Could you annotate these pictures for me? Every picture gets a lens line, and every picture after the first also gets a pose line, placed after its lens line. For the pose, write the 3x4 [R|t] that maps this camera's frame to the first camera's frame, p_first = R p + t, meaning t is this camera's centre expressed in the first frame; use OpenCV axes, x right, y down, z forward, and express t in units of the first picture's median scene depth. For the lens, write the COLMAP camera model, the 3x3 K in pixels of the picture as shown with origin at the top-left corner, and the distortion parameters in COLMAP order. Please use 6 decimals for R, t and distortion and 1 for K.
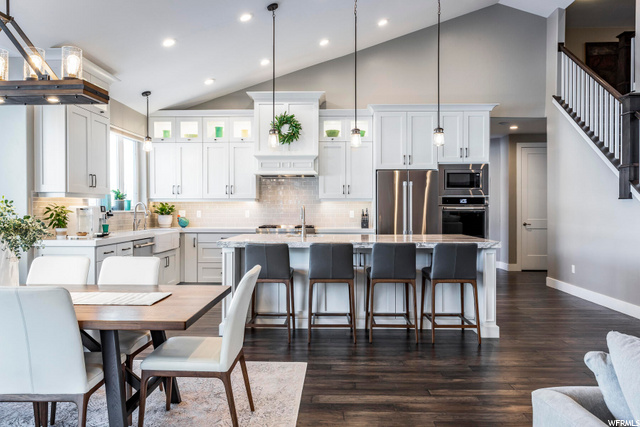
lens RADIAL K [[474.7, 0, 317.2], [0, 474.7, 210.1], [0, 0, 1]] dist [0.005707, -0.000380]
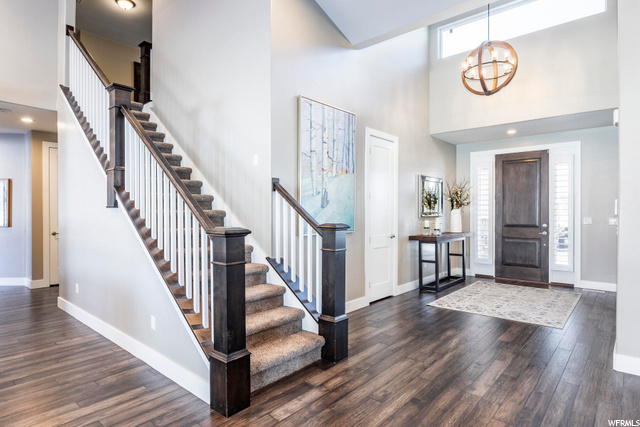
lens RADIAL K [[362.4, 0, 320.3], [0, 362.4, 214.2], [0, 0, 1]] dist [0.000214, 0.000045]
pose [[0.630226, -0.001433, 0.776410, 0.203057], [0.000456, 0.999999, 0.001475, -0.006995], [-0.776411, -0.000576, 0.630226, 0.163084]]
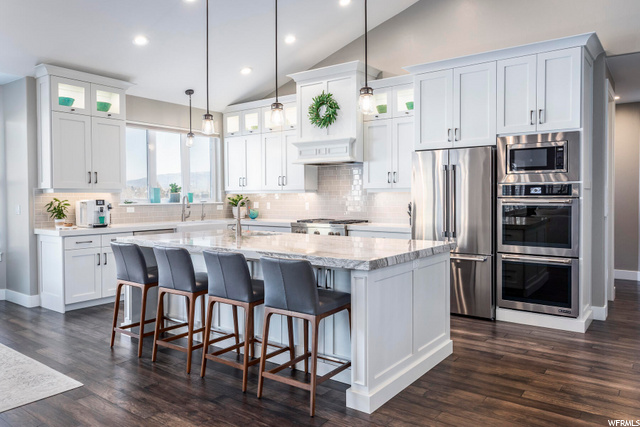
lens RADIAL K [[460.8, 0, 315.0], [0, 460.8, 203.7], [0, 0, 1]] dist [-0.006127, 0.000091]
pose [[0.819099, 0.005954, -0.573621, 0.408462], [0.001564, 0.999919, 0.012612, -0.008691], [0.573649, -0.011228, 0.819024, 0.286446]]
